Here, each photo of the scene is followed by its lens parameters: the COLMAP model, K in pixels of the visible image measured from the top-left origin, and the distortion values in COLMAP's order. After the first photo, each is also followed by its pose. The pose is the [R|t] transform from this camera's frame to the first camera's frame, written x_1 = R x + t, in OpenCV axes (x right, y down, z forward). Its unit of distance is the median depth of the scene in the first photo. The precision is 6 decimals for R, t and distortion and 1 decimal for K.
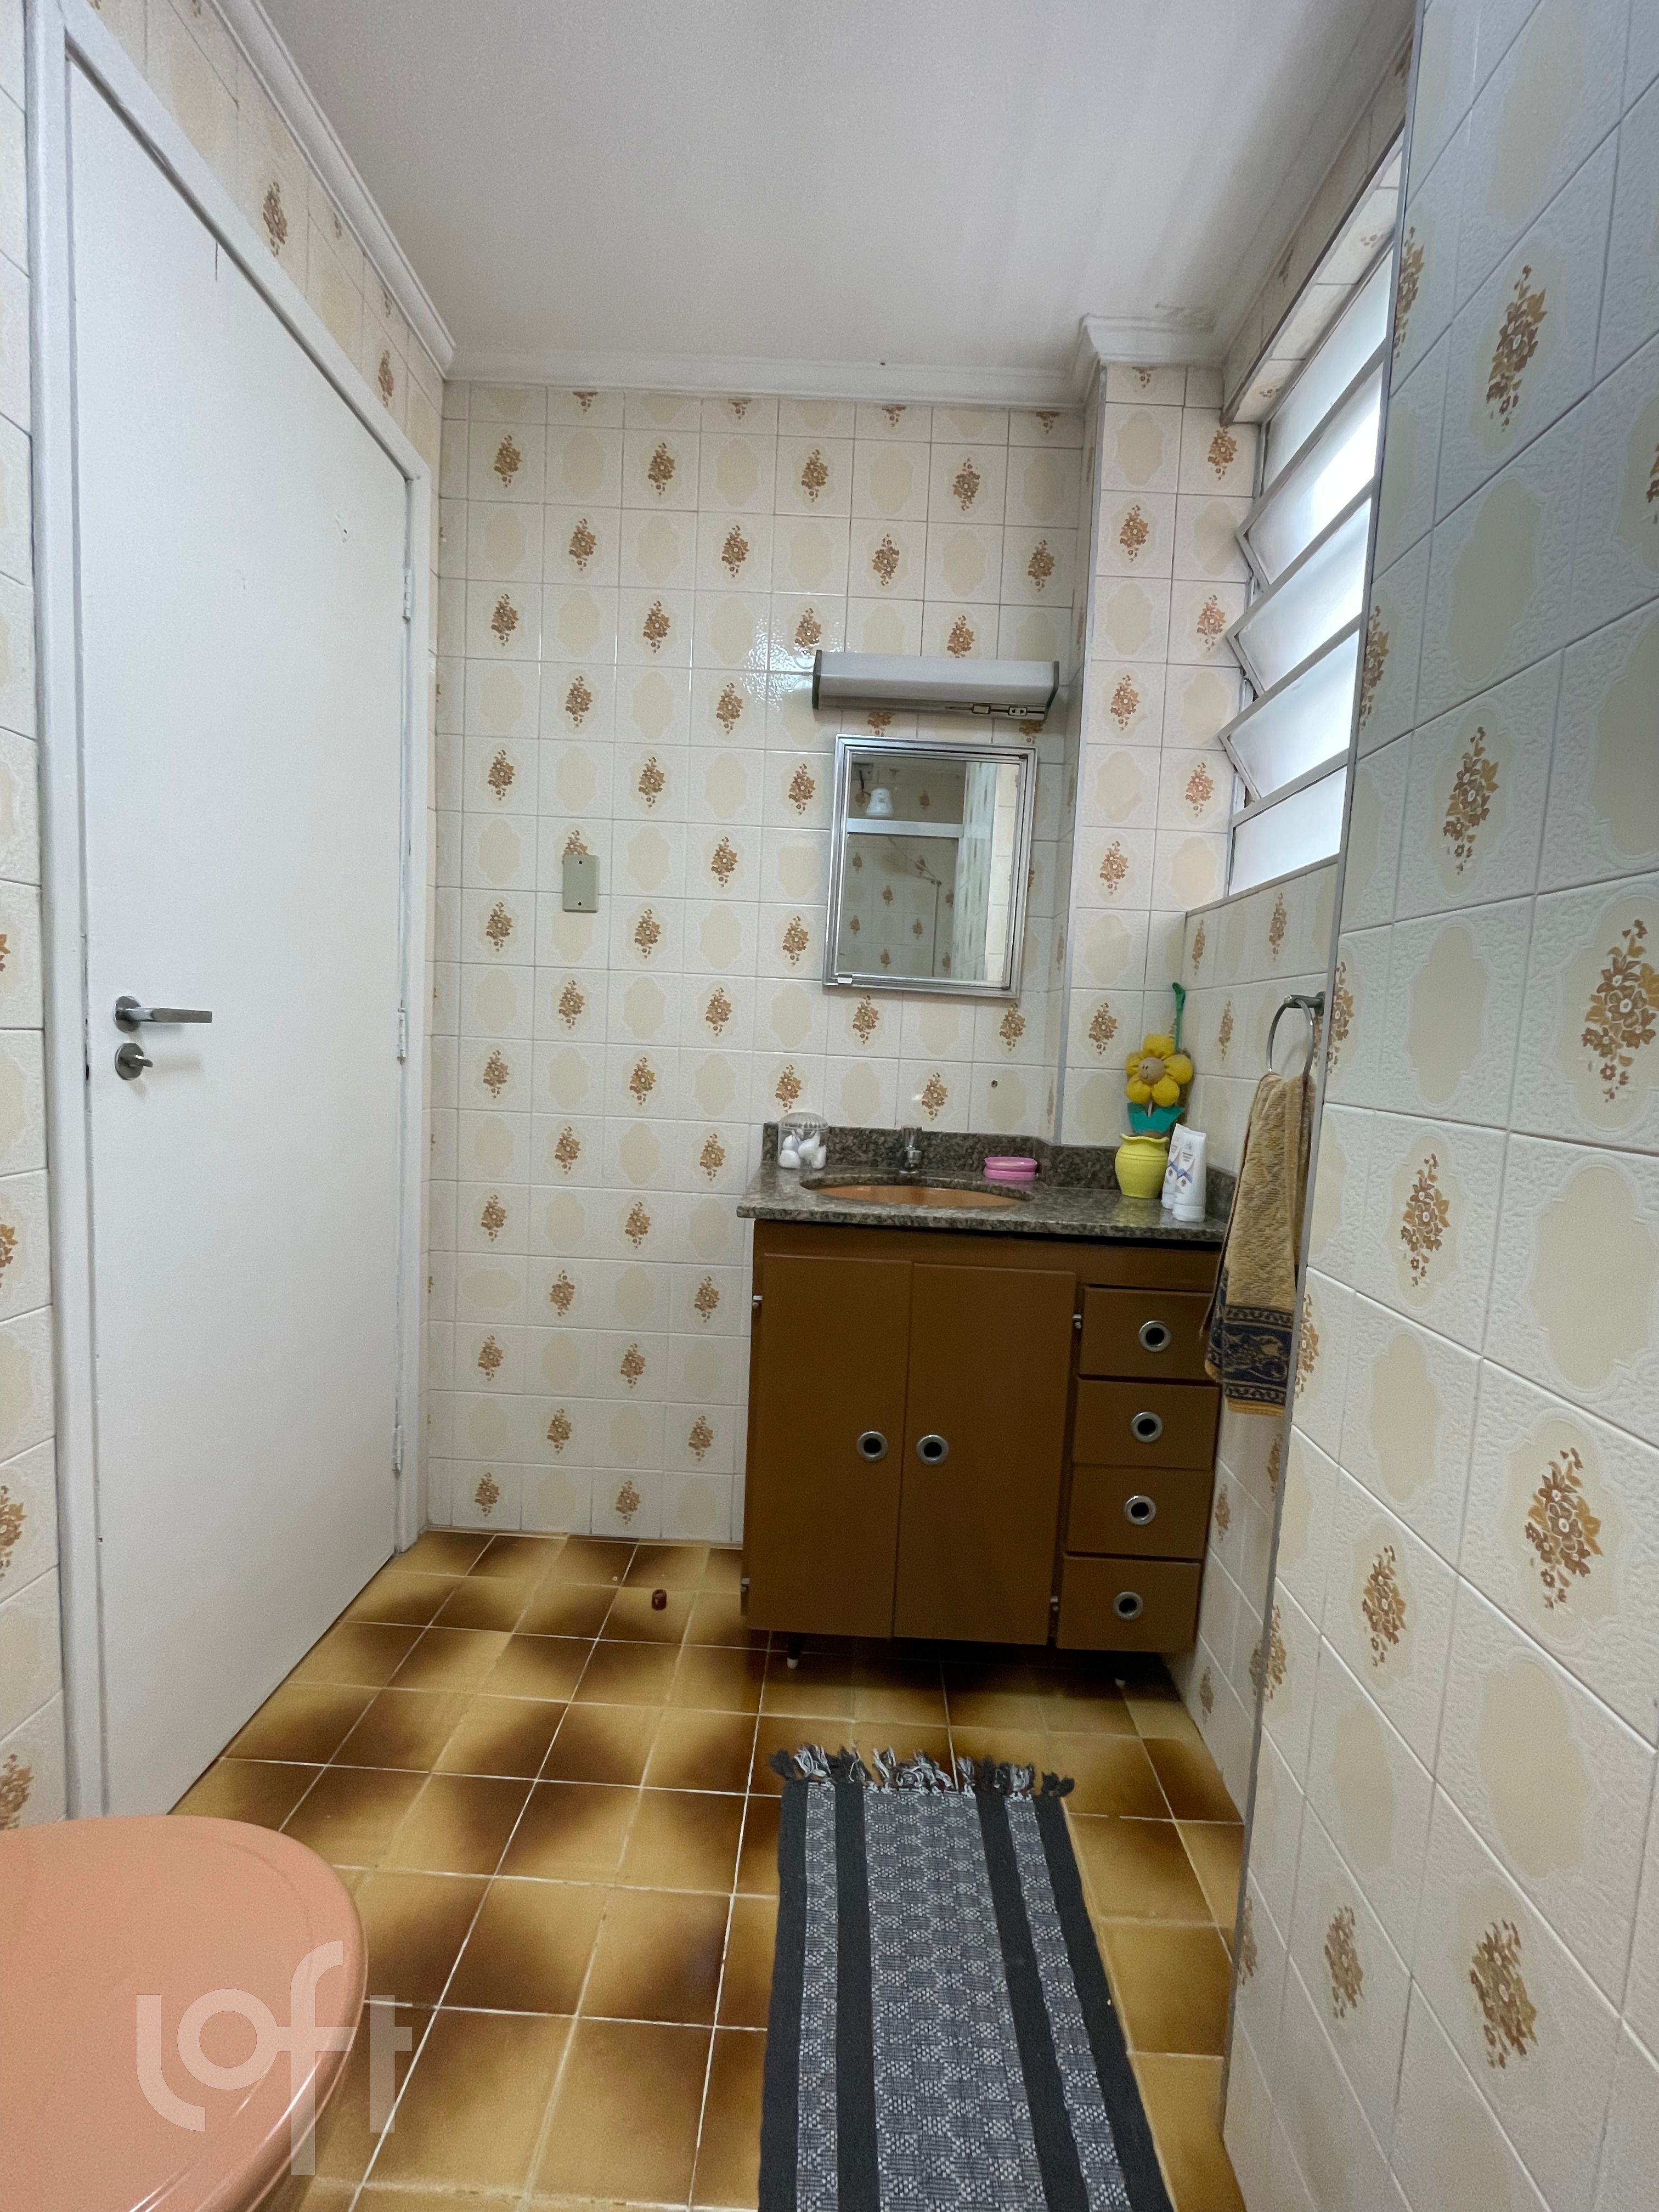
lens RADIAL K [[898.7, 0, 833.0], [0, 898.7, 1107.0], [0, 0, 1]] dist [0.010101, 0.000094]
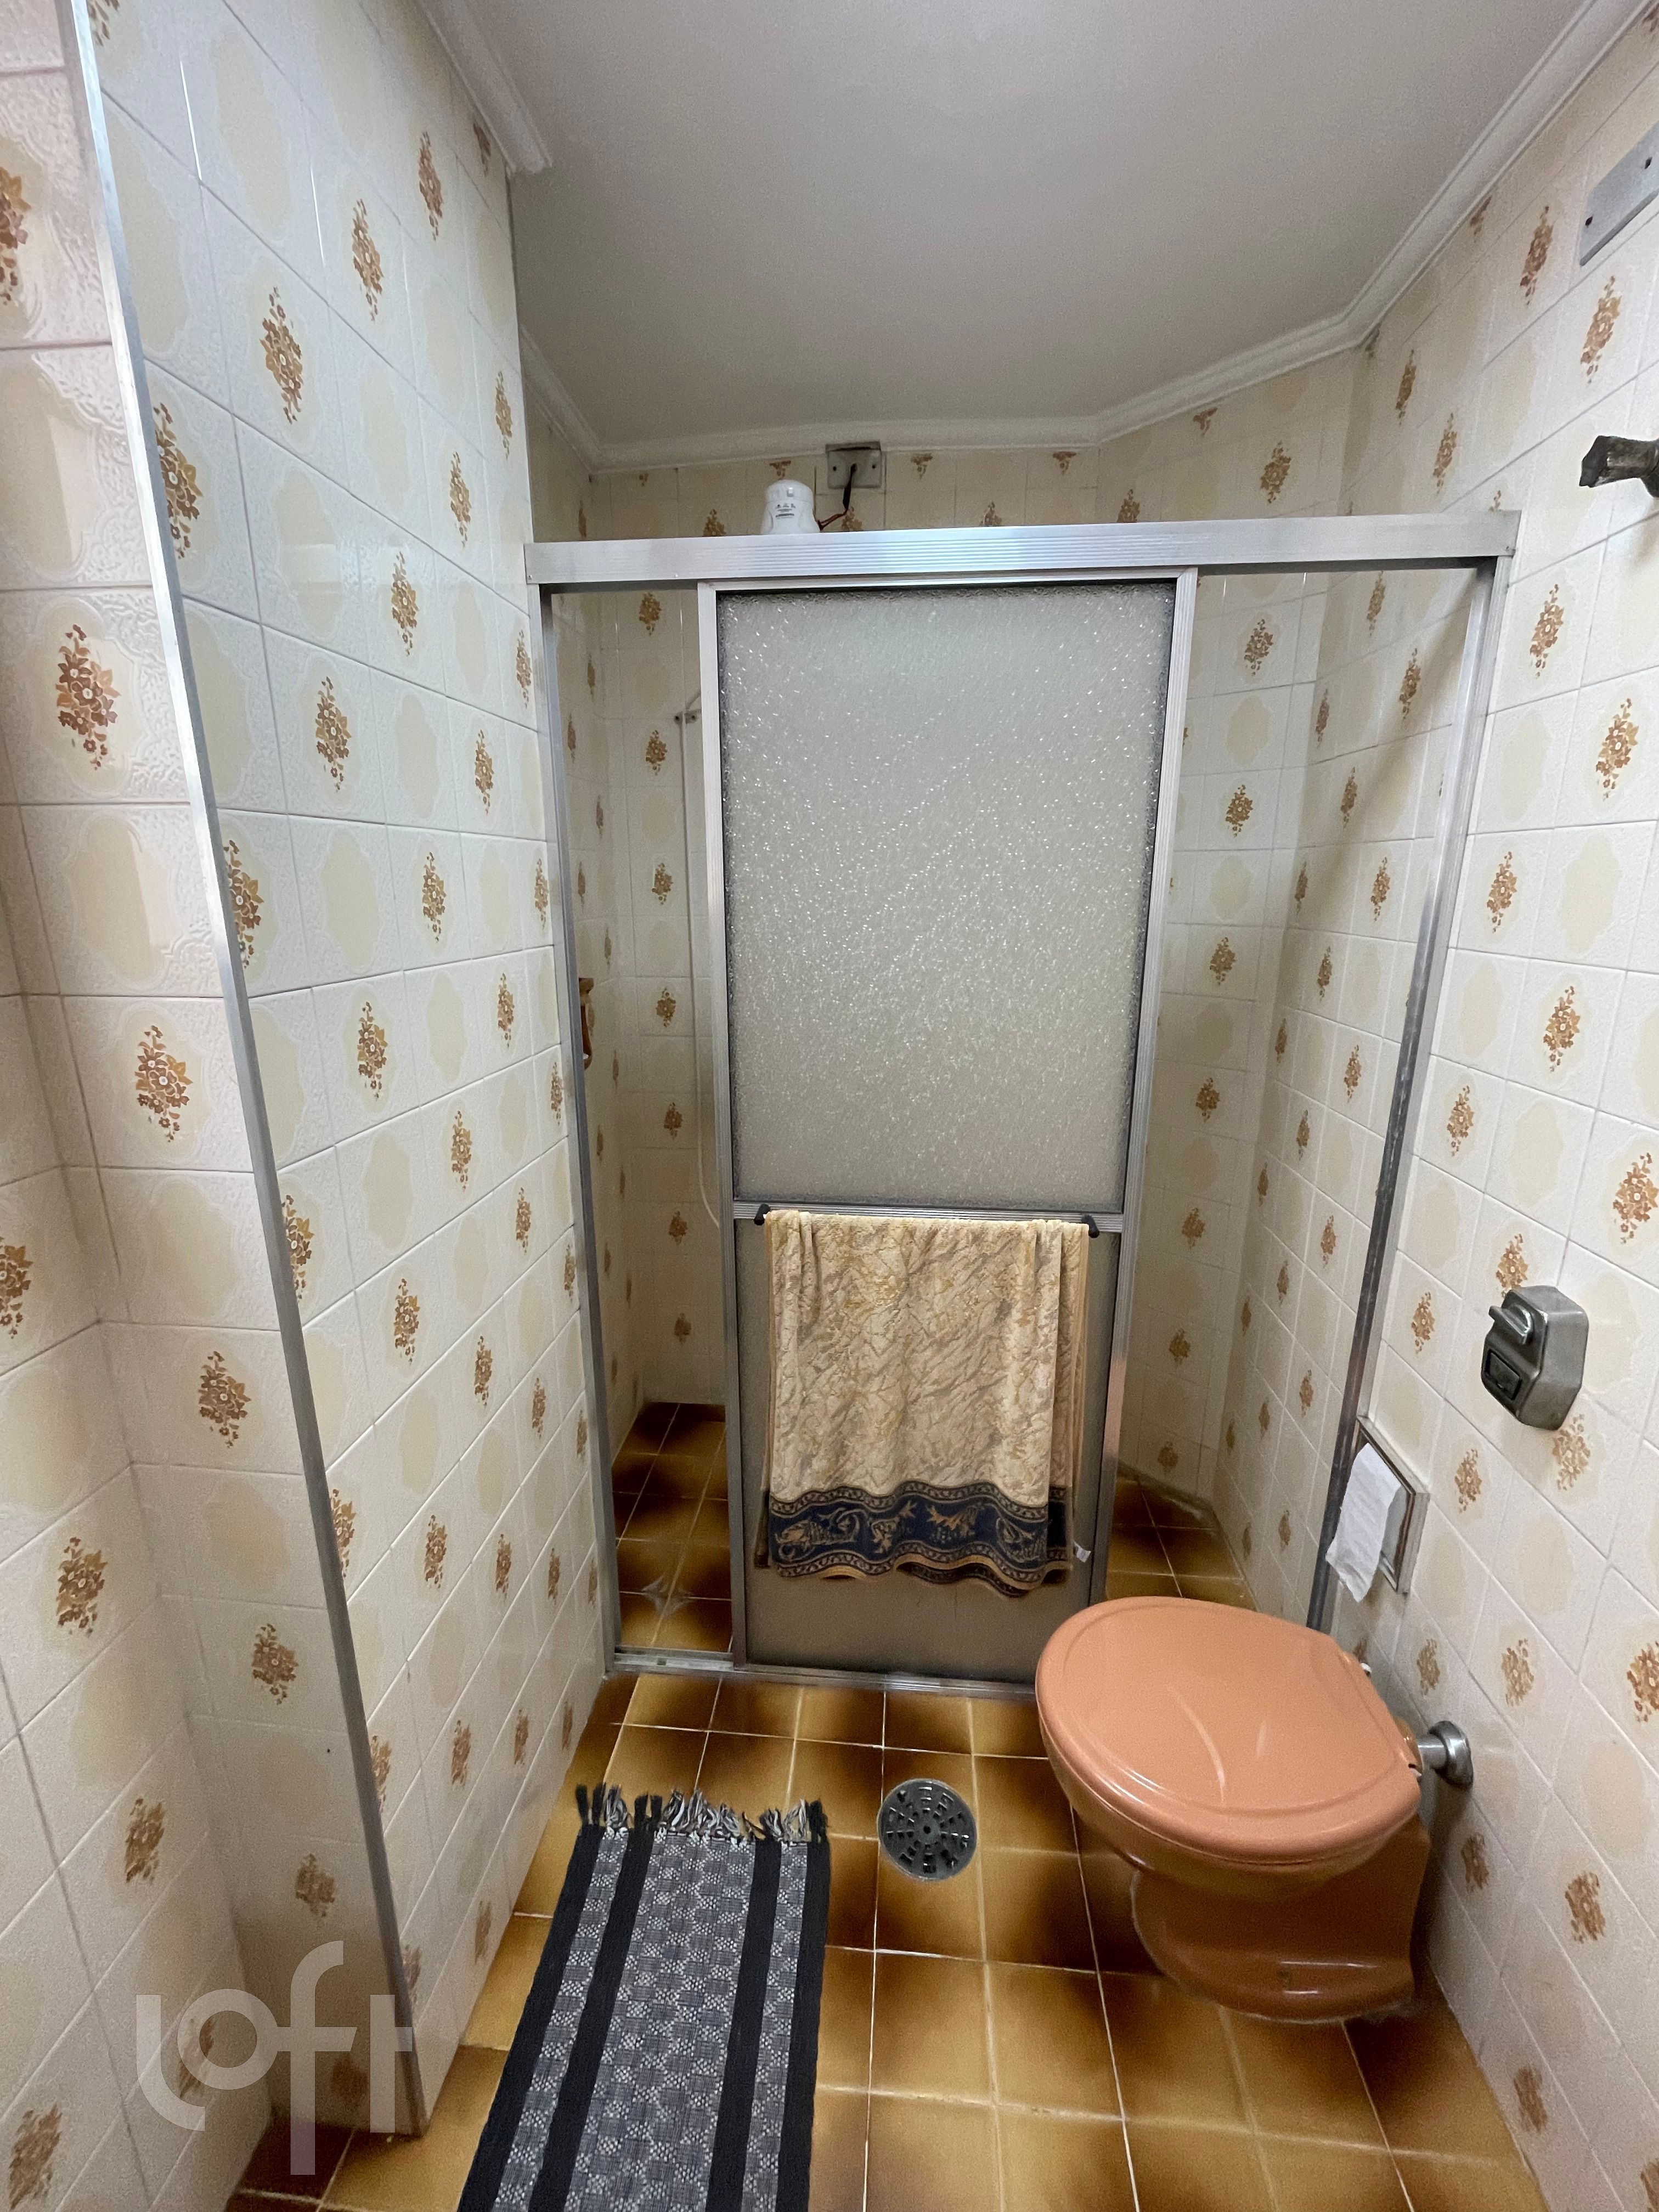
lens RADIAL K [[898.7, 0, 821.8], [0, 898.7, 1113.4], [0, 0, 1]] dist [0.010101, 0.000094]
pose [[-0.995267, -0.070133, 0.067264, -0.077186], [-0.043083, 0.938901, 0.341479, -0.542872], [-0.087103, 0.336965, -0.937479, 1.640508]]
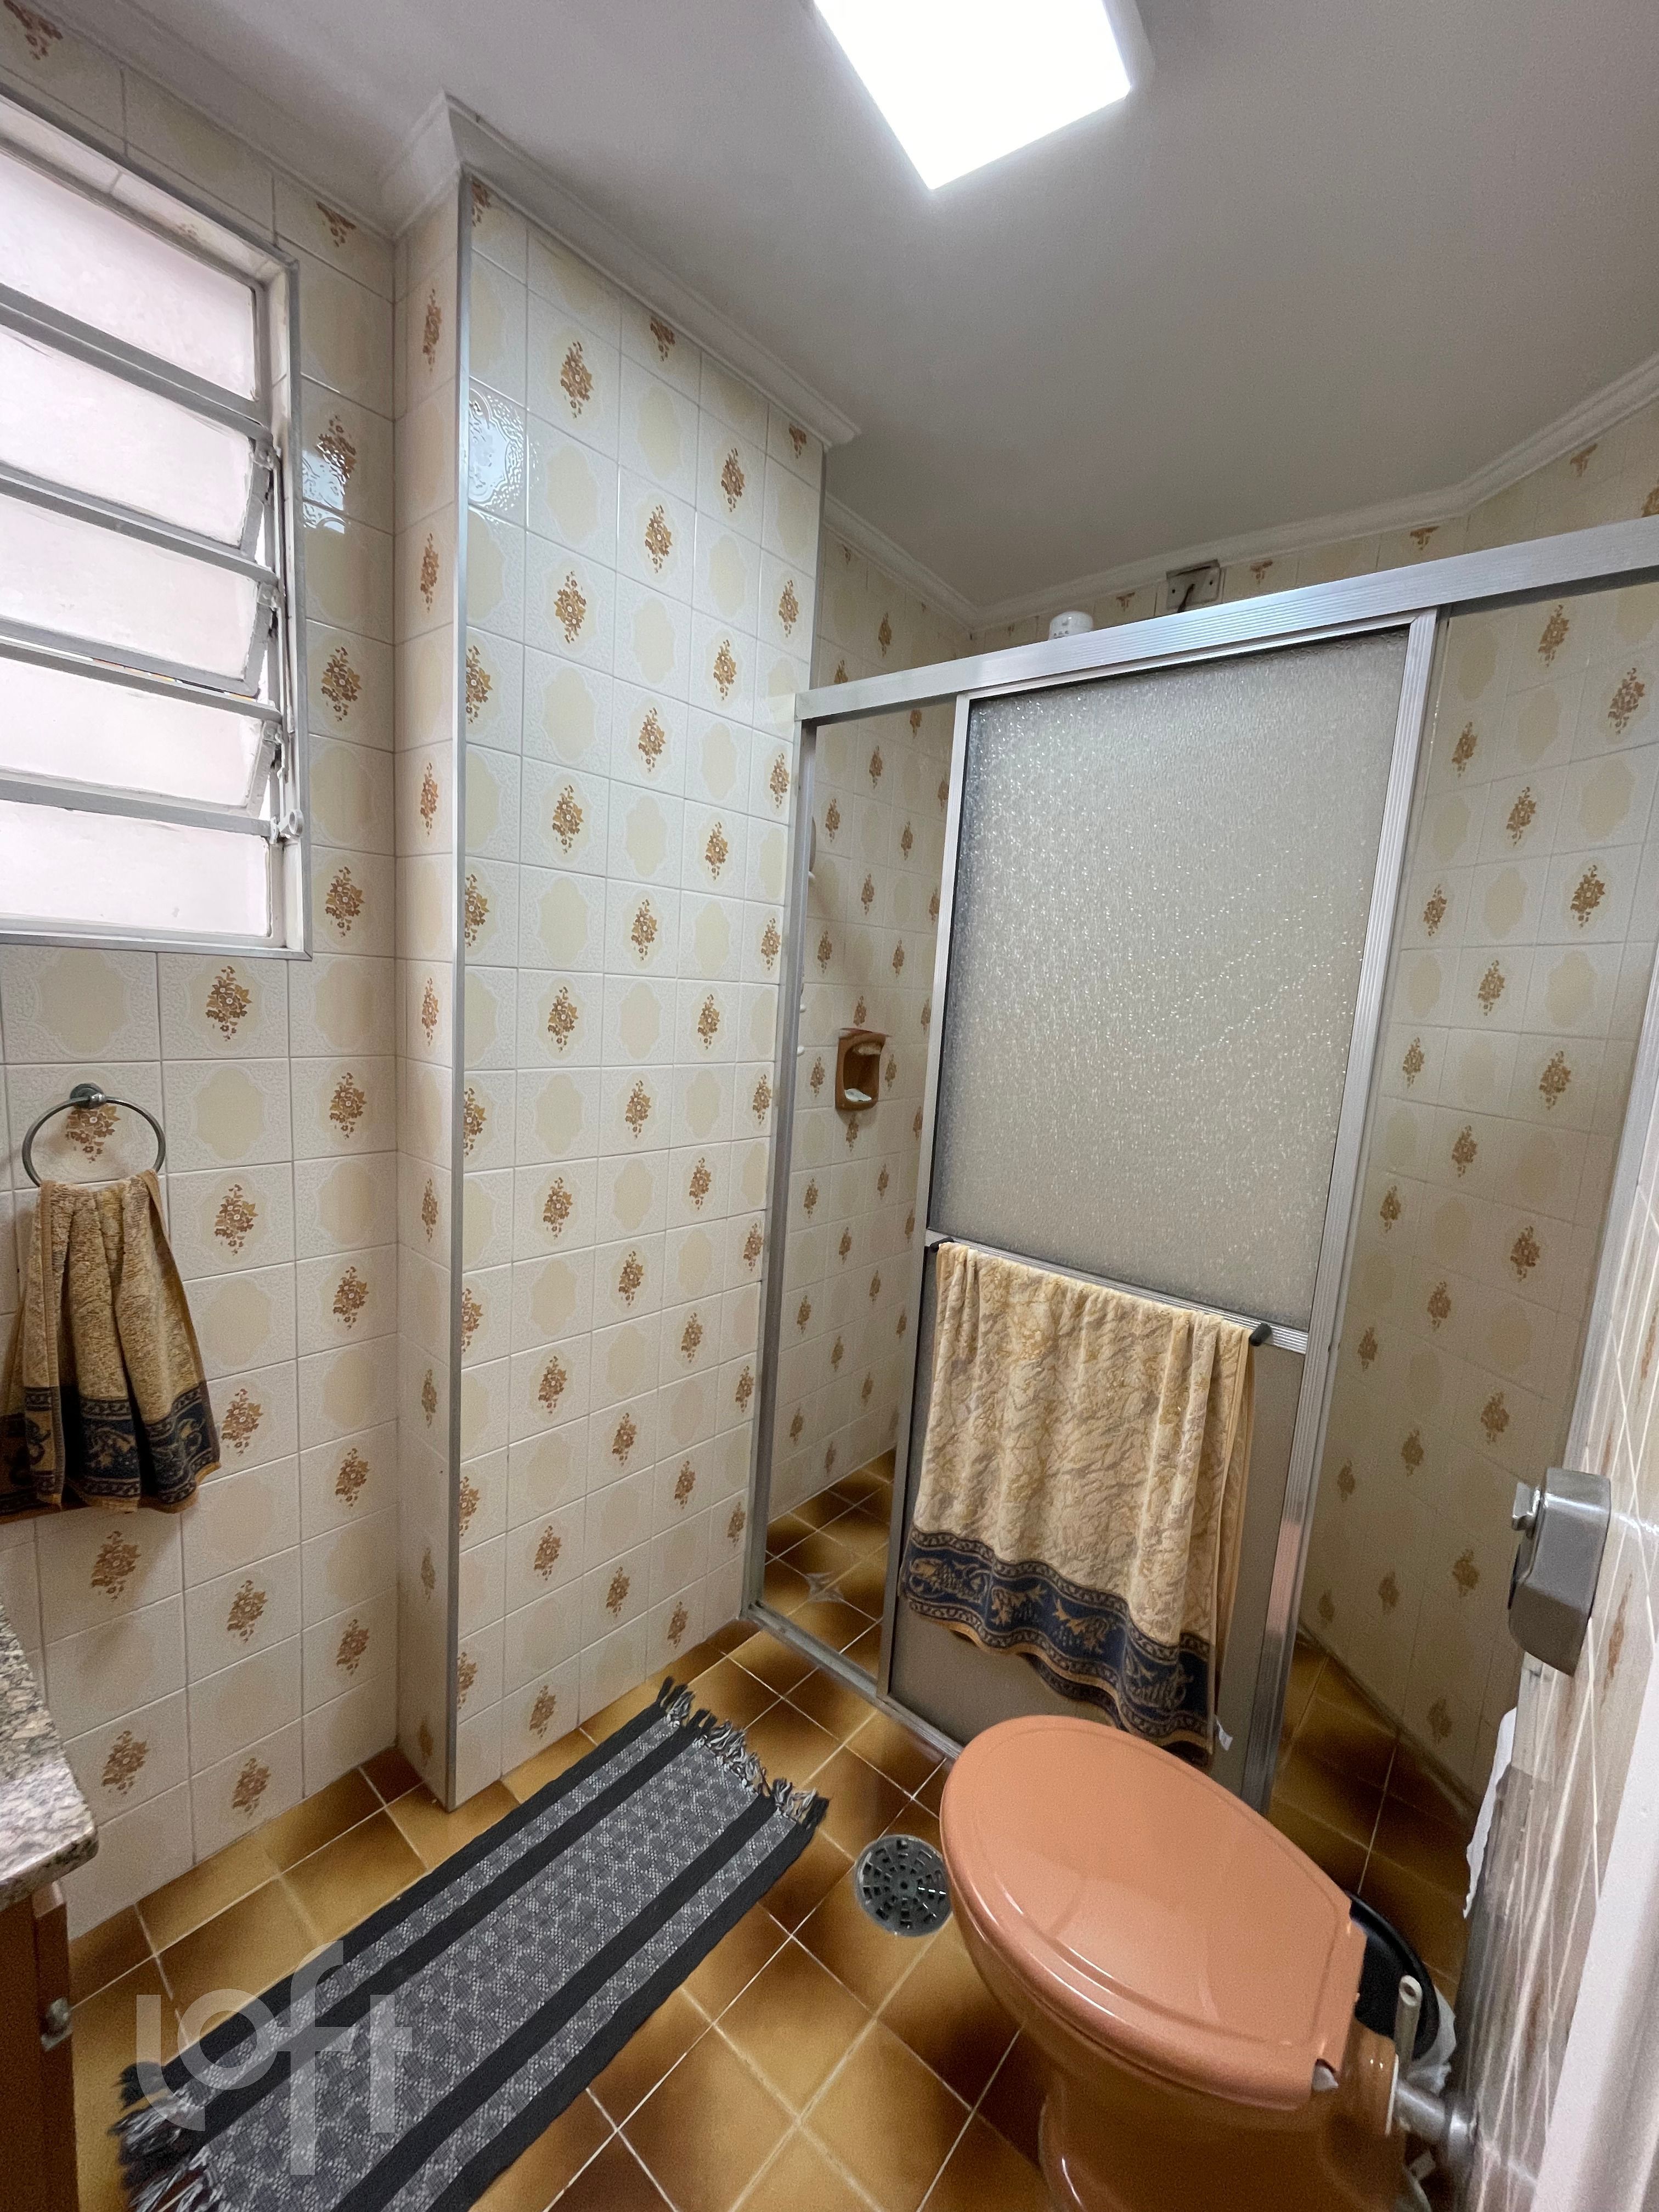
lens RADIAL K [[898.7, 0, 822.4], [0, 898.7, 1101.0], [0, 0, 1]] dist [0.010101, 0.000094]
pose [[-0.760789, -0.175421, 0.624842, -0.851083], [-0.034186, 0.972273, 0.231336, -0.471344], [-0.648098, 0.154637, -0.745692, 1.590225]]
